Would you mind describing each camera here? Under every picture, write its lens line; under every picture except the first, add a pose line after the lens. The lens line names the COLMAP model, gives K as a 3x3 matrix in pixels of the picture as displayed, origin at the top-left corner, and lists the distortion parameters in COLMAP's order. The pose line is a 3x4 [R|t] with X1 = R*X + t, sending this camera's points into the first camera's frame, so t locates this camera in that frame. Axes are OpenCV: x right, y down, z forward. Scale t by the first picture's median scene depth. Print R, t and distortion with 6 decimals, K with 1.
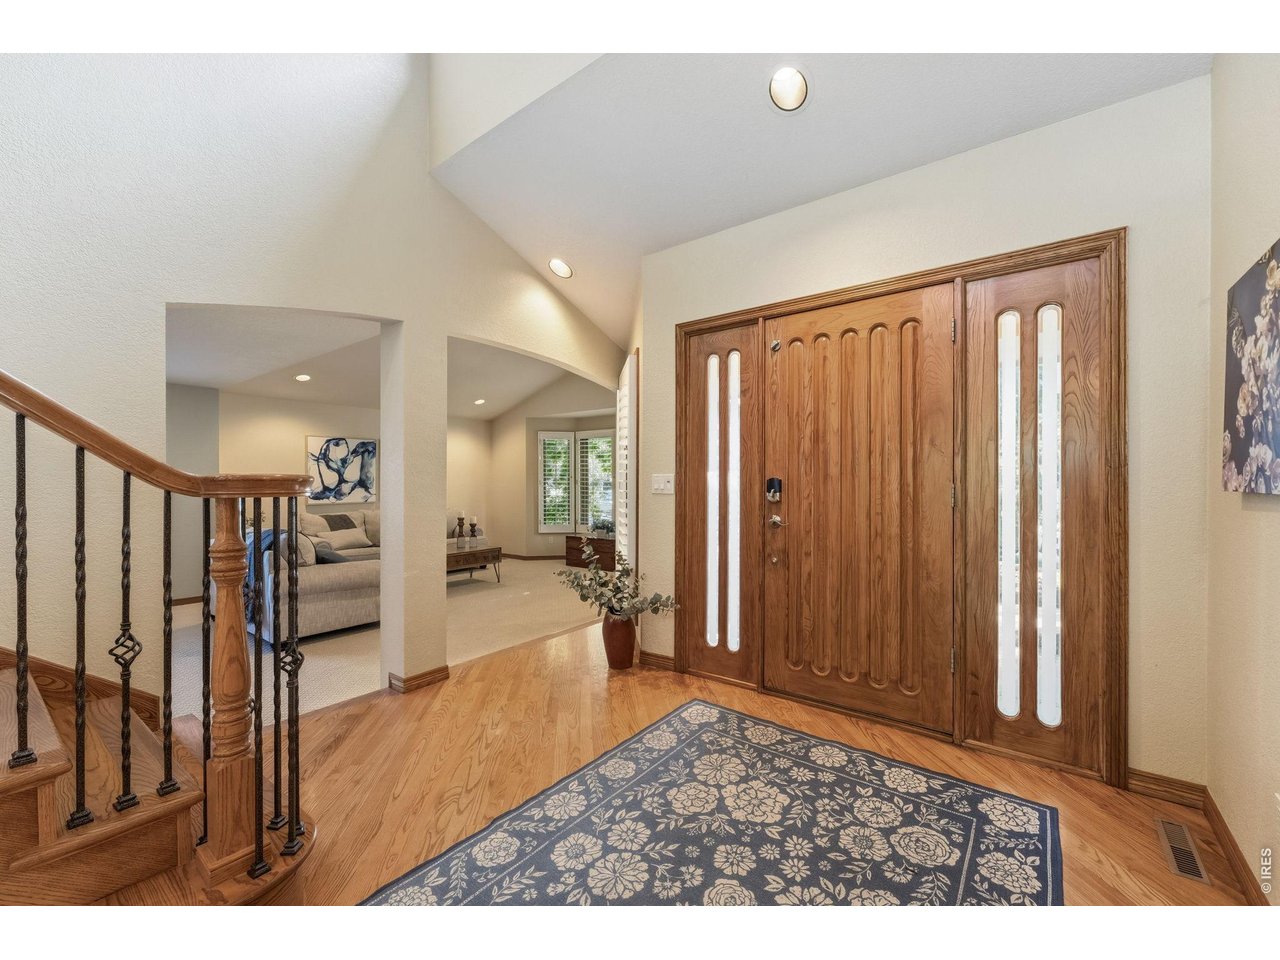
lens RADIAL K [[511.2, 0, 660.2], [0, 511.2, 480.0], [0, 0, 1]] dist [-0.000733, -0.000046]
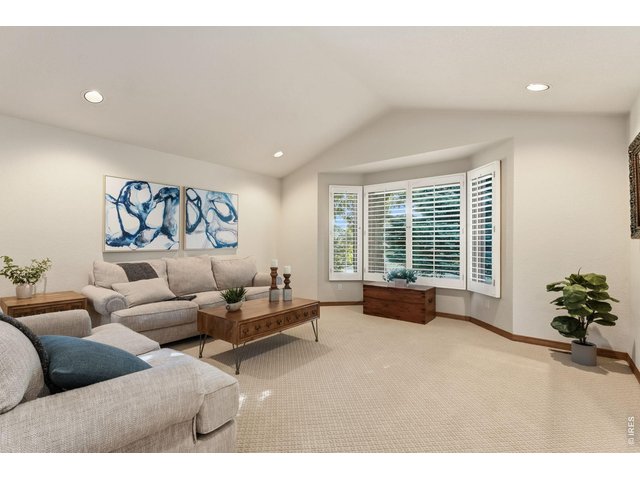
lens RADIAL K [[273.3, 0, 320.0], [0, 273.3, 240.0], [0, 0, 1]] dist [-0.000099, -0.000173]
pose [[0.999841, 0.004757, -0.017204, -0.289797], [-0.004911, 0.999948, -0.008891, 0.028591], [0.017161, 0.008974, 0.999812, 0.503774]]
